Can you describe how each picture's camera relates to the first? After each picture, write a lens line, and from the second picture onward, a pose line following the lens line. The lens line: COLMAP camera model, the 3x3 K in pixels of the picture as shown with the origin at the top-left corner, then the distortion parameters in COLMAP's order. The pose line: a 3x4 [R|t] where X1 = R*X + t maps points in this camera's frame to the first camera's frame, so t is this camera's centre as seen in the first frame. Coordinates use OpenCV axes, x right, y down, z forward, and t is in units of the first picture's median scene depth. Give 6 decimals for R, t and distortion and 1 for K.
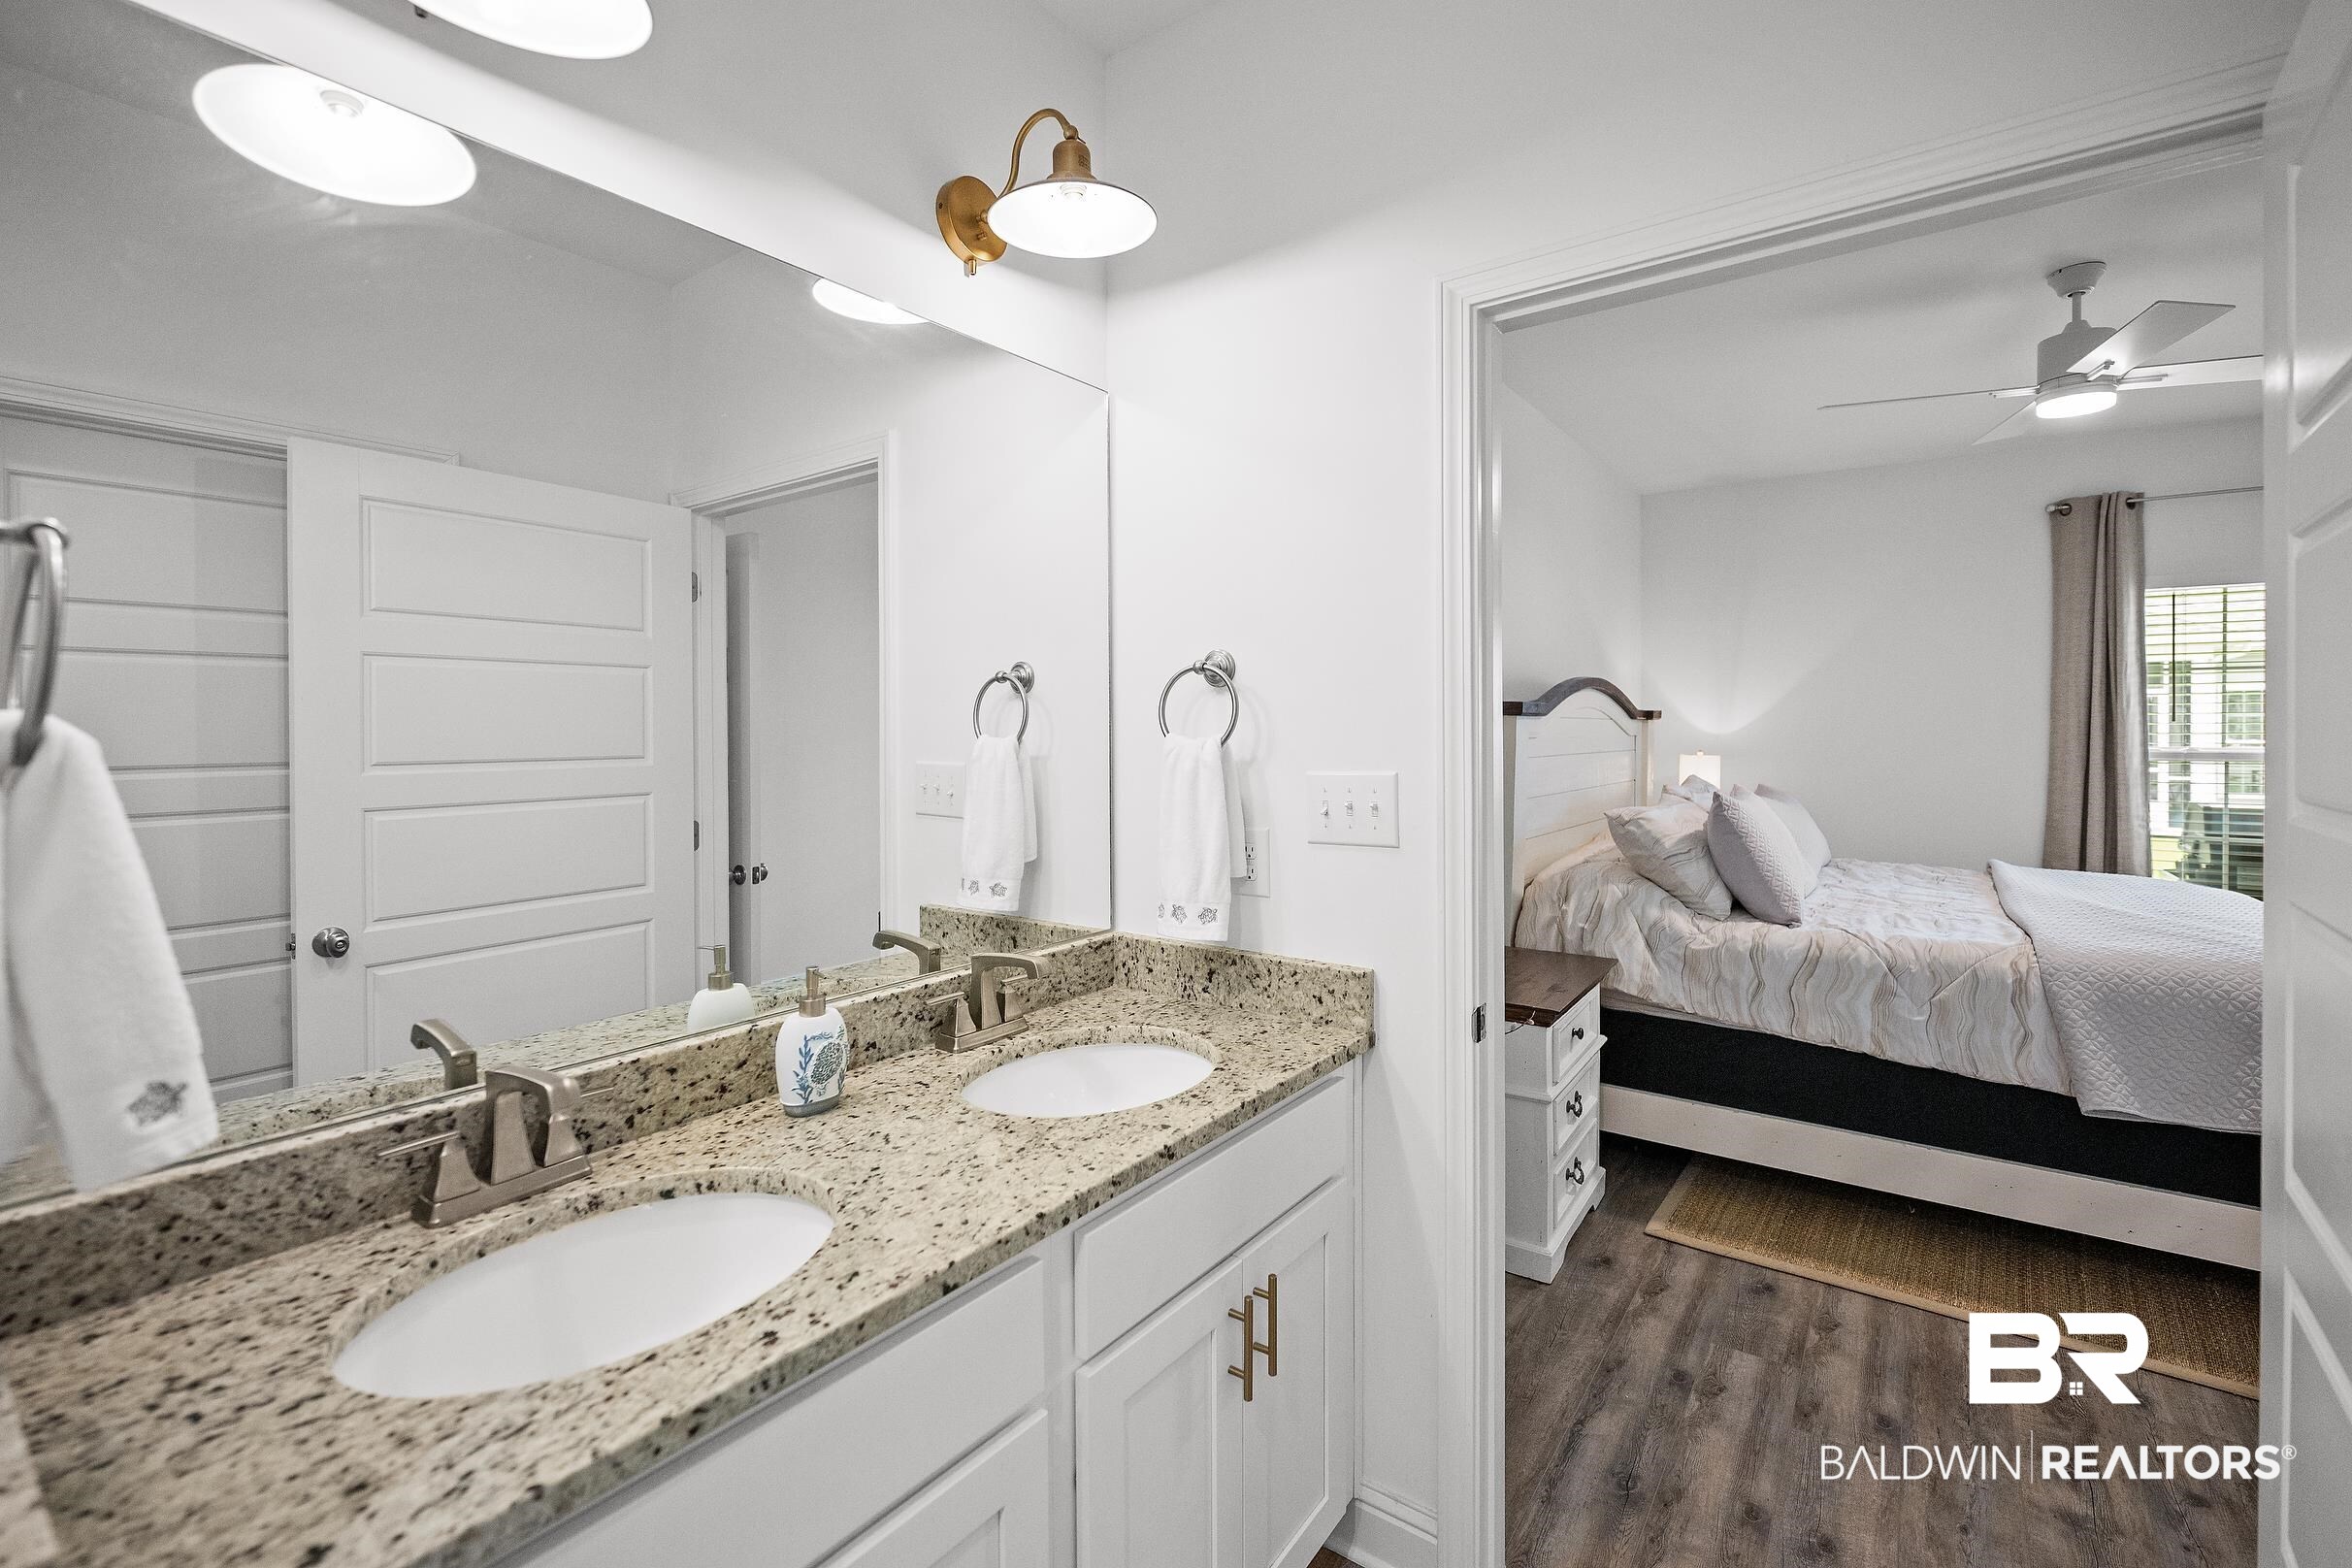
lens RADIAL K [[951.2, 0, 1254.9], [0, 951.2, 753.1], [0, 0, 1]] dist [-0.009481, 0.000631]
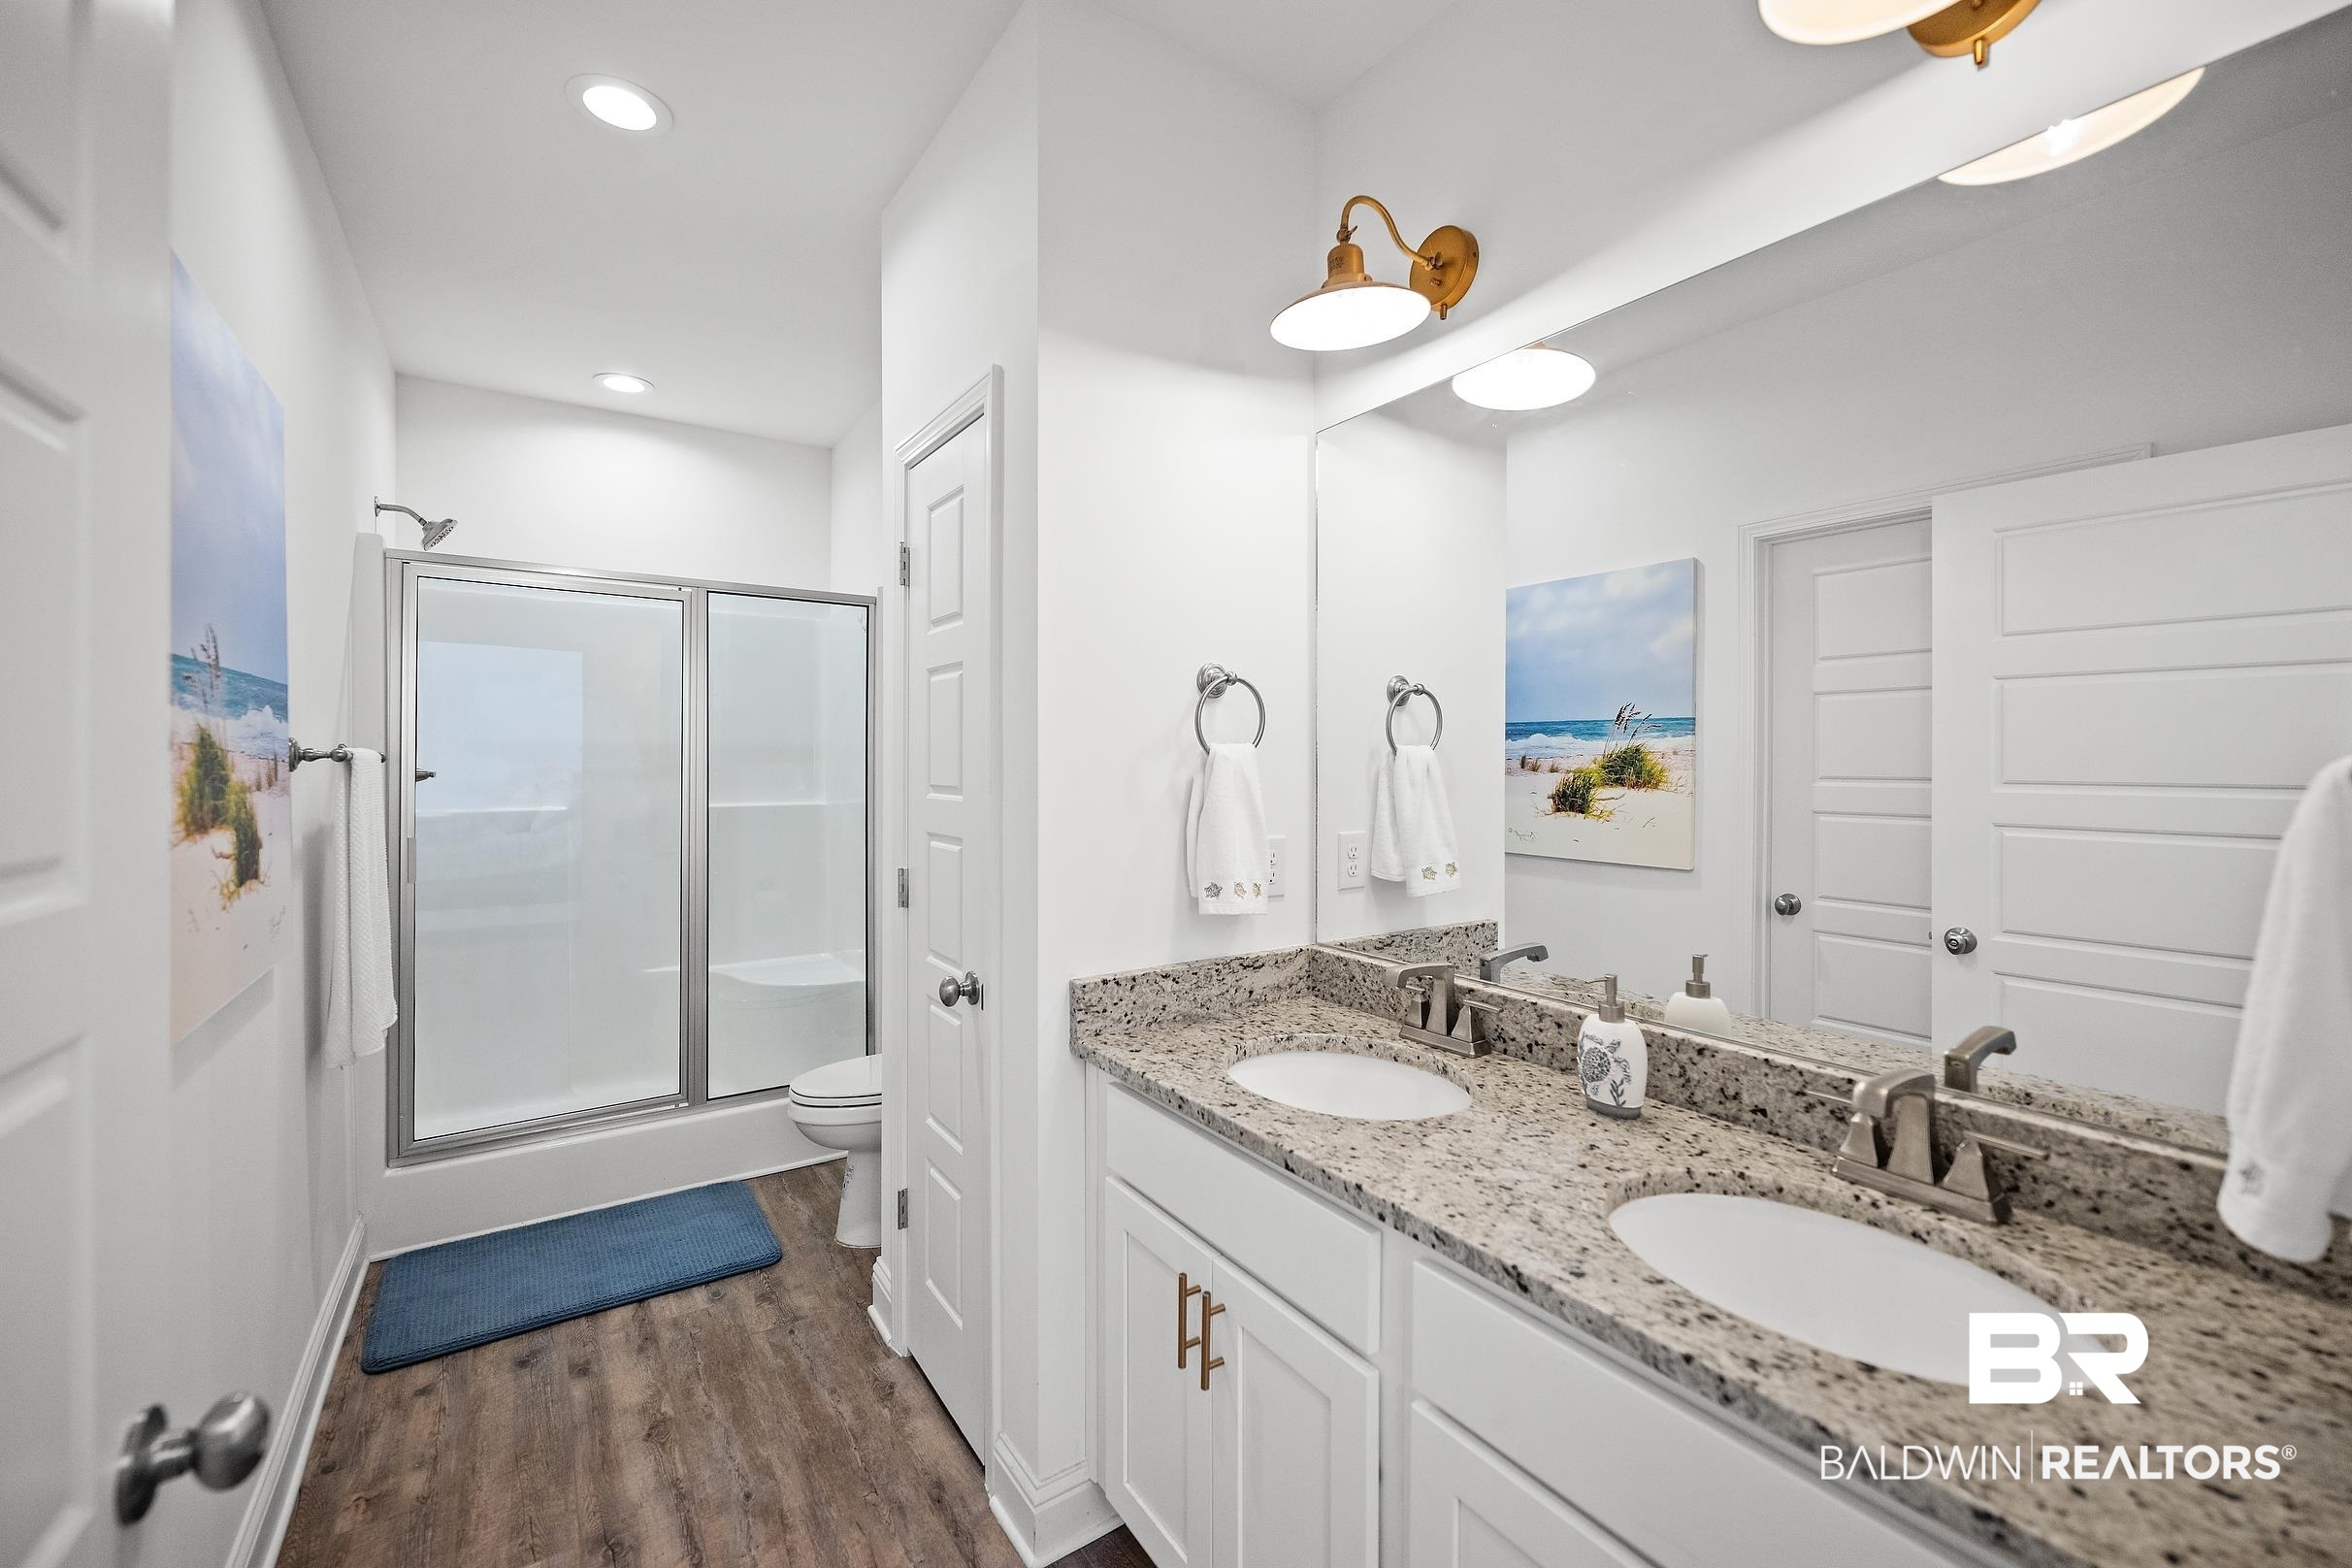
lens RADIAL K [[951.2, 0, 1172.7], [0, 951.2, 767.6], [0, 0, 1]] dist [-0.009481, 0.000631]
pose [[-0.355317, 0.015648, -0.934615, 0.747646], [-0.019532, 0.999517, 0.024161, -0.022962], [0.934542, 0.026840, -0.354840, 0.994356]]
